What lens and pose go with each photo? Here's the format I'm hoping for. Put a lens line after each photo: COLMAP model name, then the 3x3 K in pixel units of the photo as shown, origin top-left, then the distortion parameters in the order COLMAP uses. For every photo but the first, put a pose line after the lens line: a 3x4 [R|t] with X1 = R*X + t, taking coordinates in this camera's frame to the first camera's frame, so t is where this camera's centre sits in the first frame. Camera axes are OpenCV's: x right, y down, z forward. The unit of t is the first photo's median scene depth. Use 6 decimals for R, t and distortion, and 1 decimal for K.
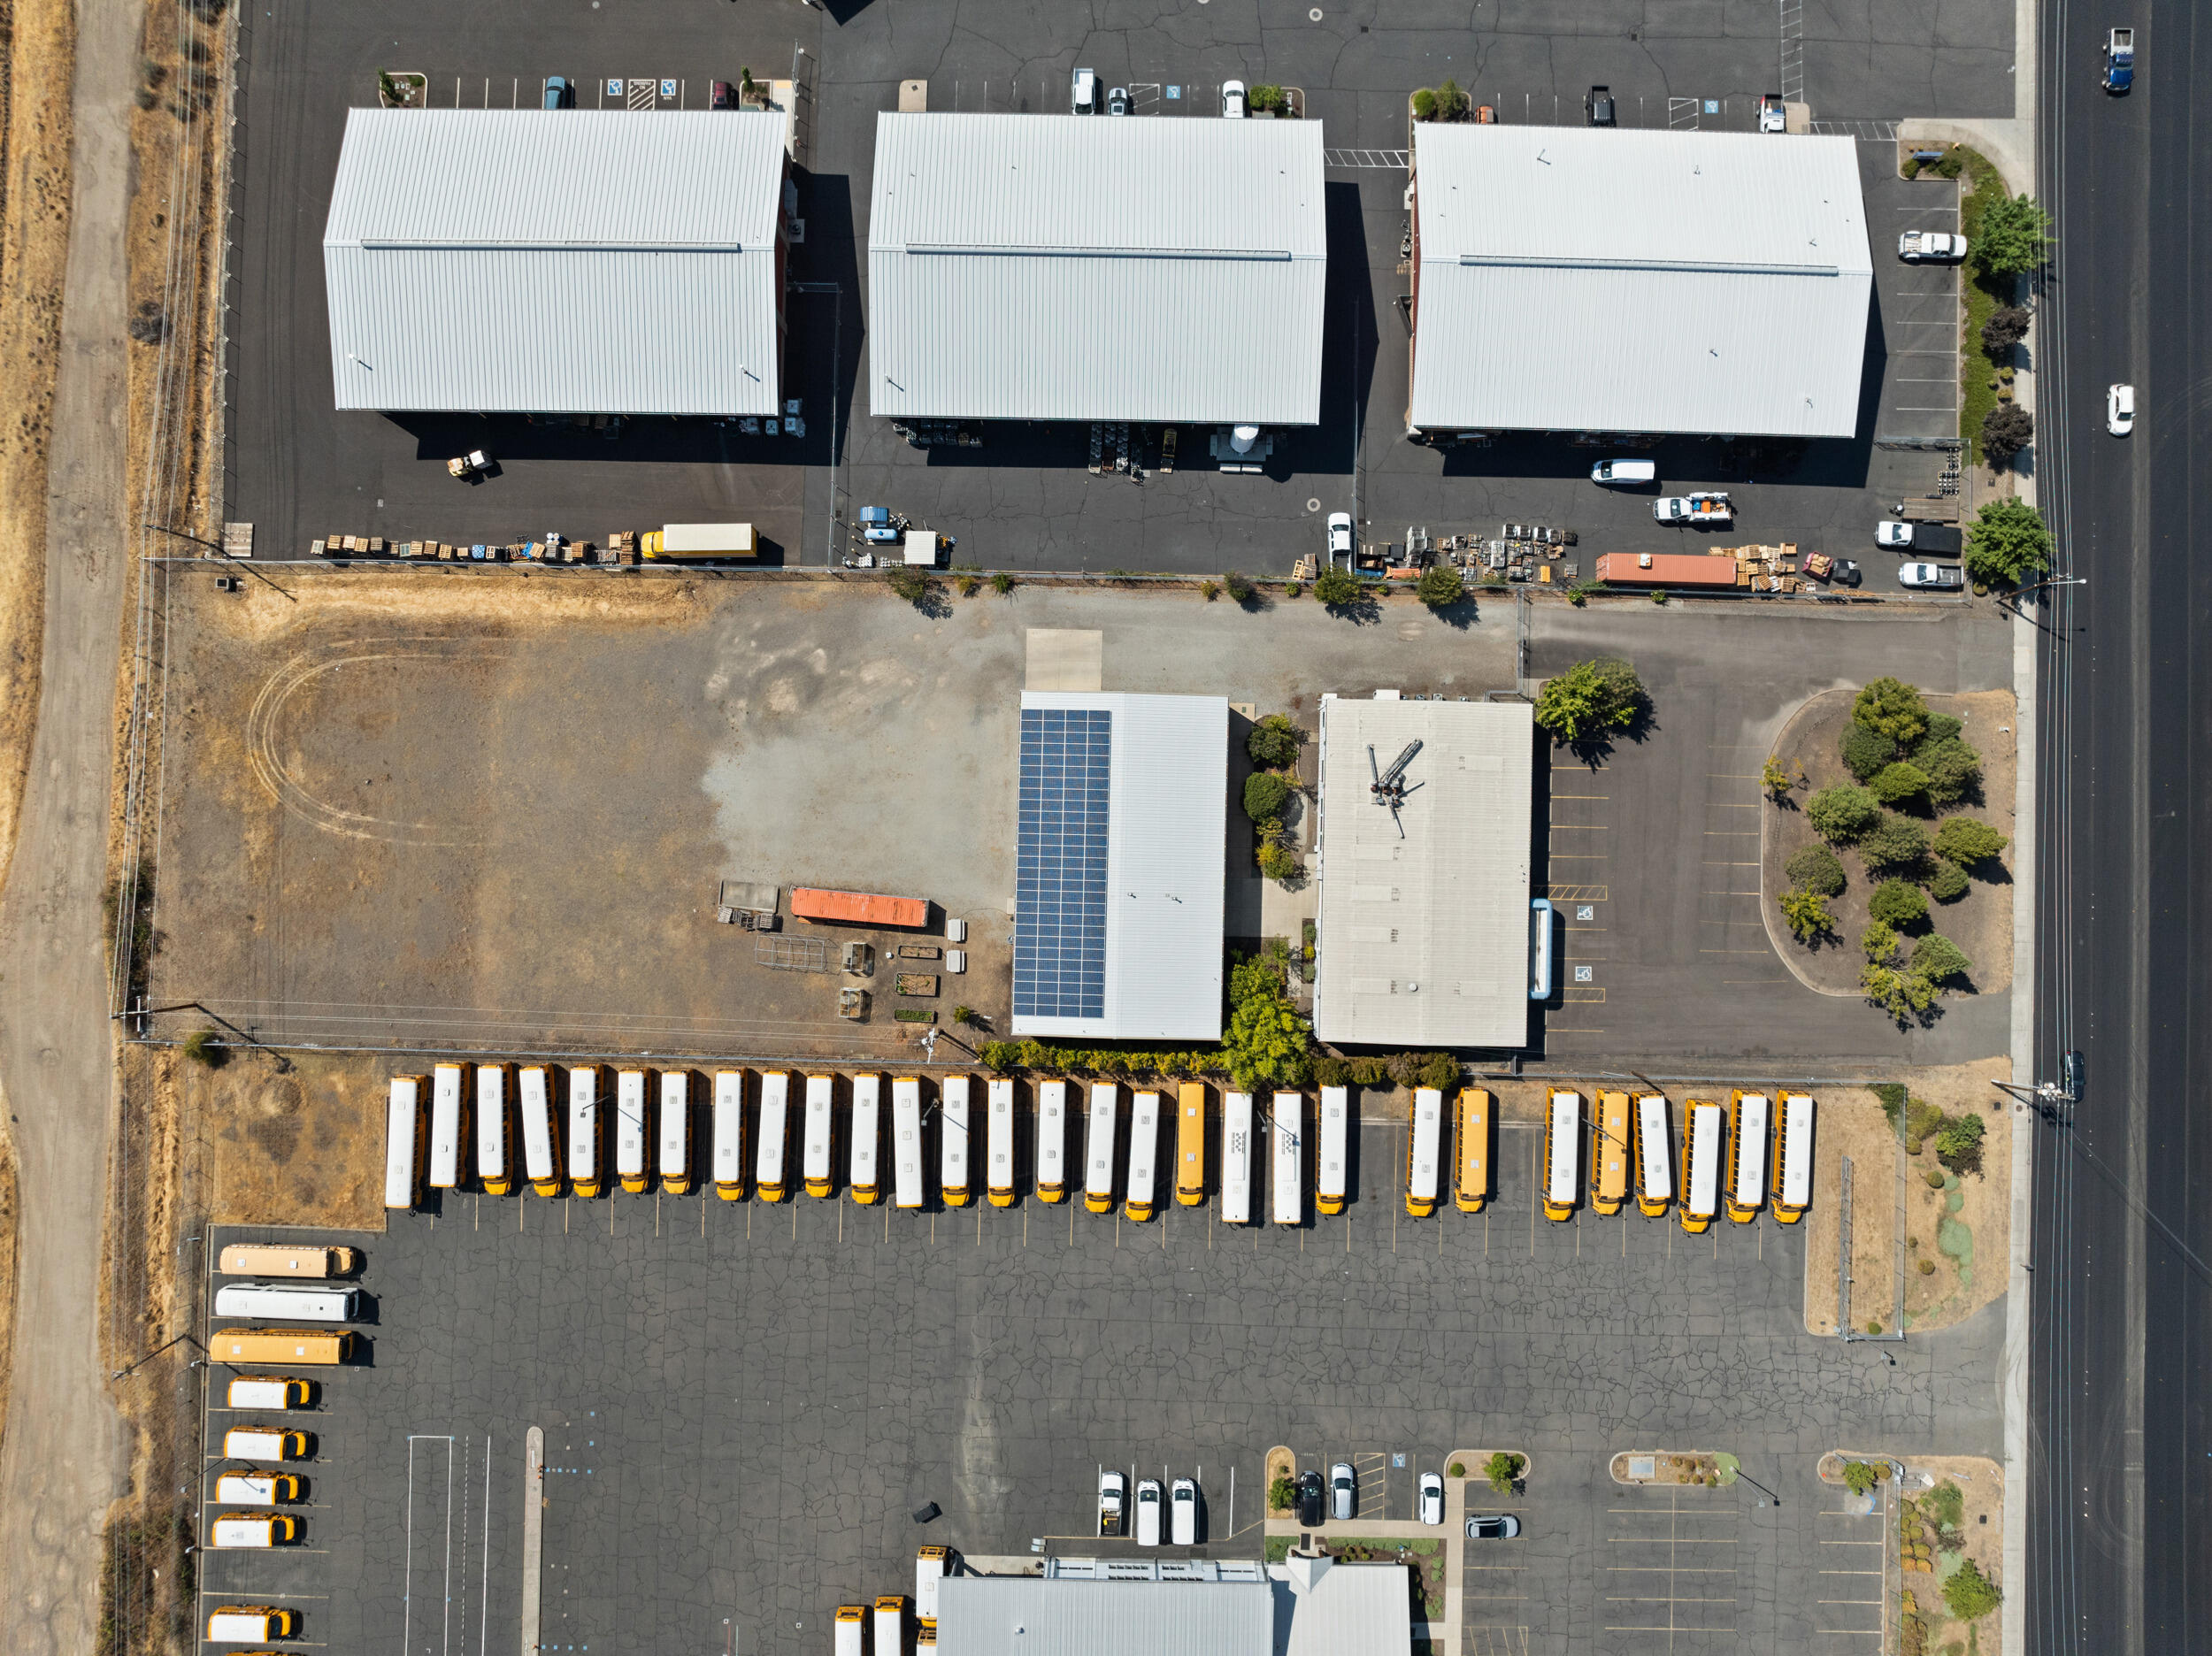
lens RADIAL K [[1544.5, 0, 1106.0], [0, 1544.5, 828.0], [0, 0, 1]] dist [0.001718, -0.000592]
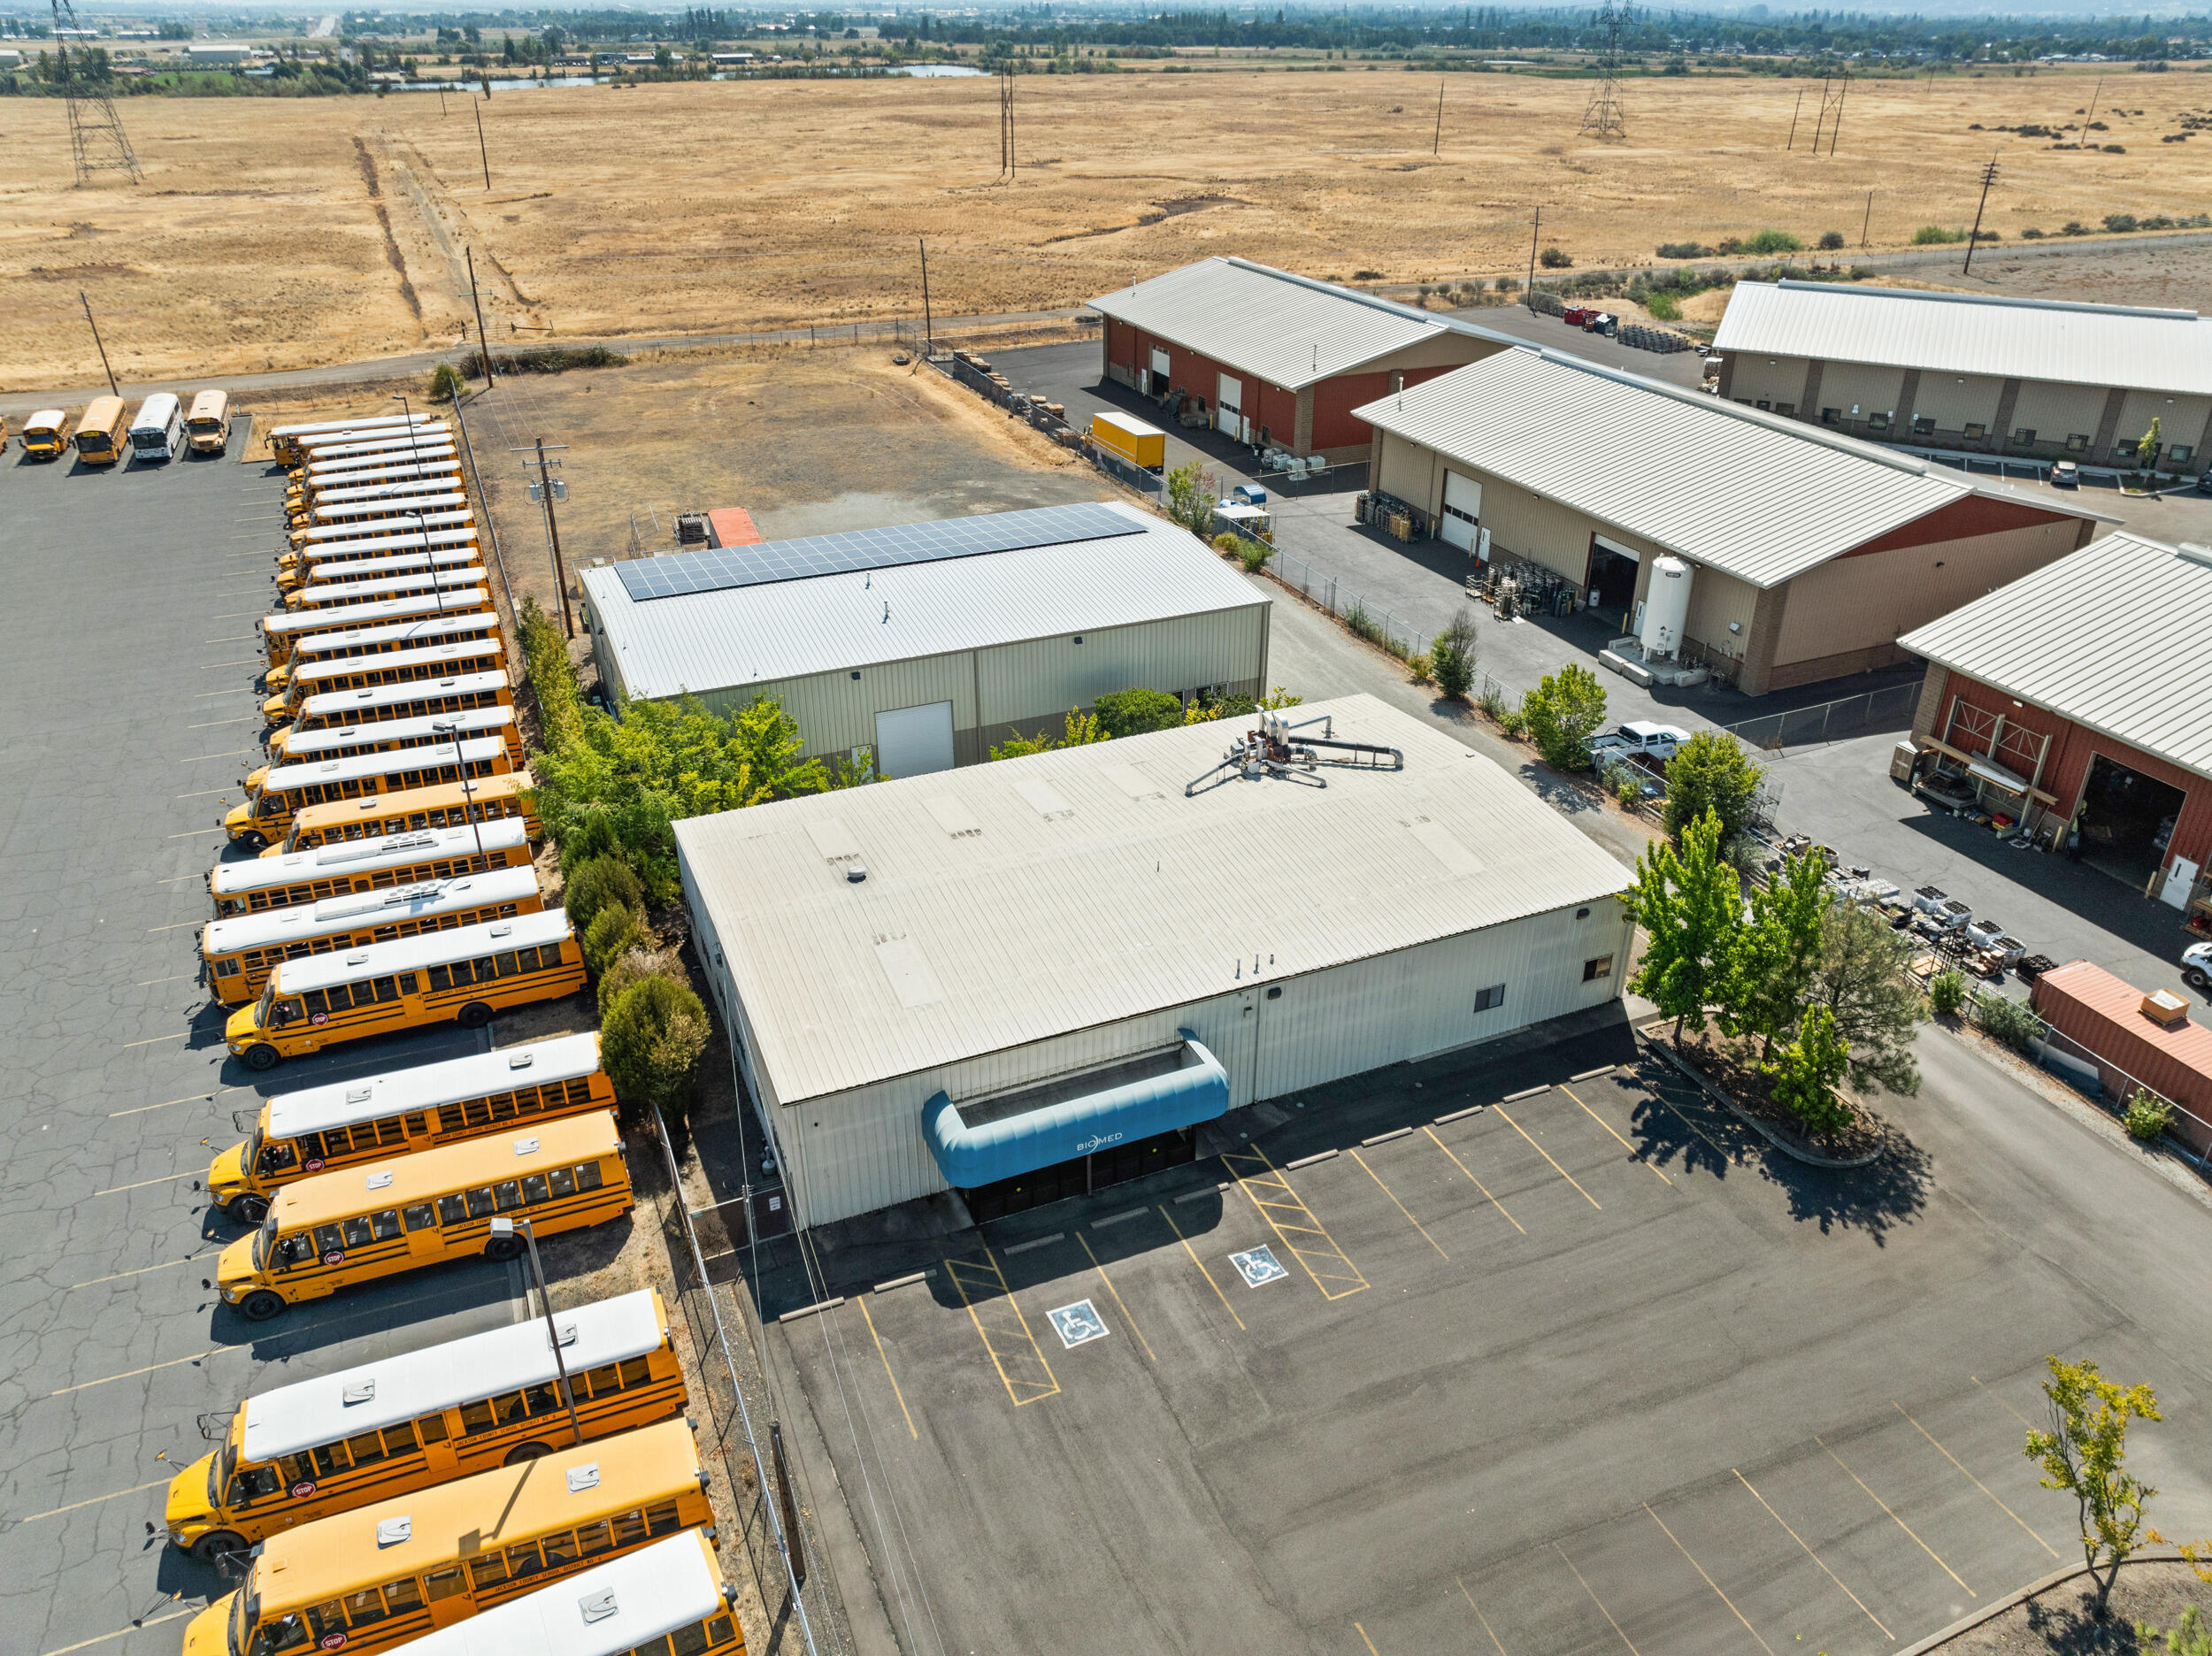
lens RADIAL K [[1567.3, 0, 1106.0], [0, 1567.3, 828.0], [0, 0, 1]] dist [-0.024979, -0.004815]
pose [[0.416313, 0.434490, -0.798687, 0.513177], [-0.908894, 0.222452, -0.352743, 0.175468], [0.024406, 0.872773, 0.487515, 0.768882]]
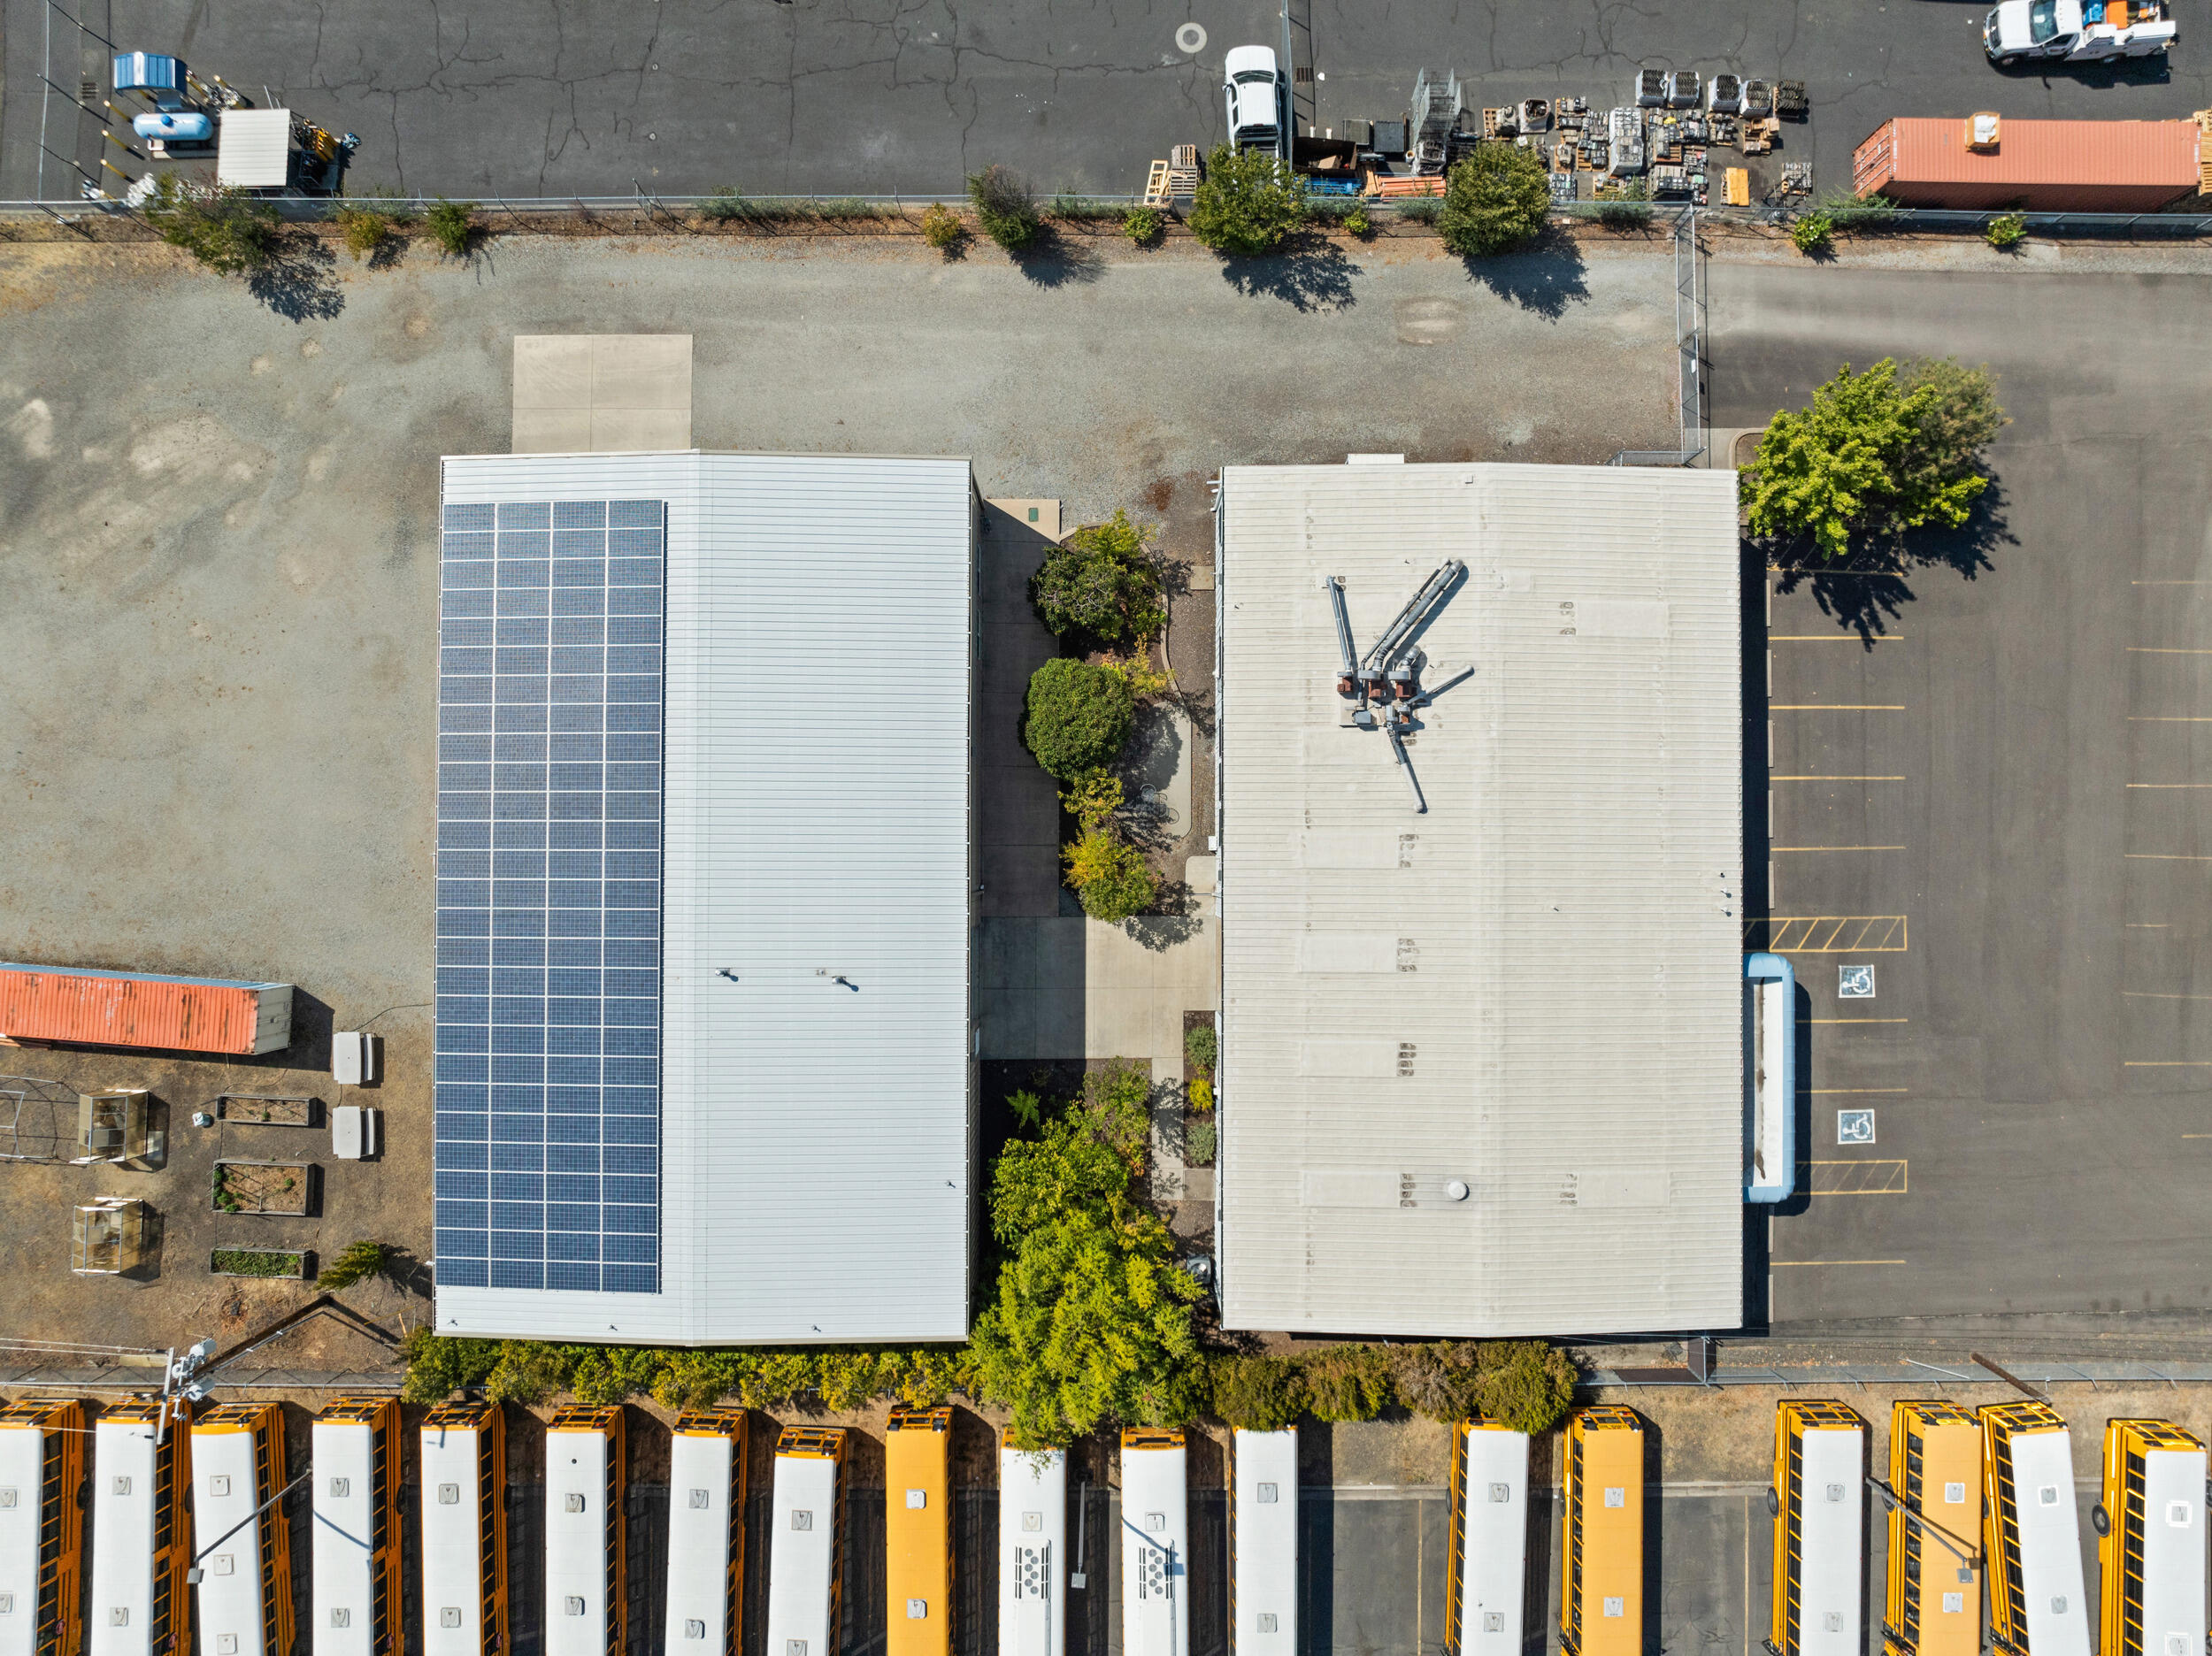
lens RADIAL K [[1509.0, 0, 1106.0], [0, 1509.0, 828.0], [0, 0, 1]] dist [-0.023945, 0.003594]
pose [[0.999748, -0.022438, 0.001084, 0.106805], [0.022440, 0.999747, -0.001449, 0.009258], [-0.001051, 0.001473, 0.999998, 0.593122]]
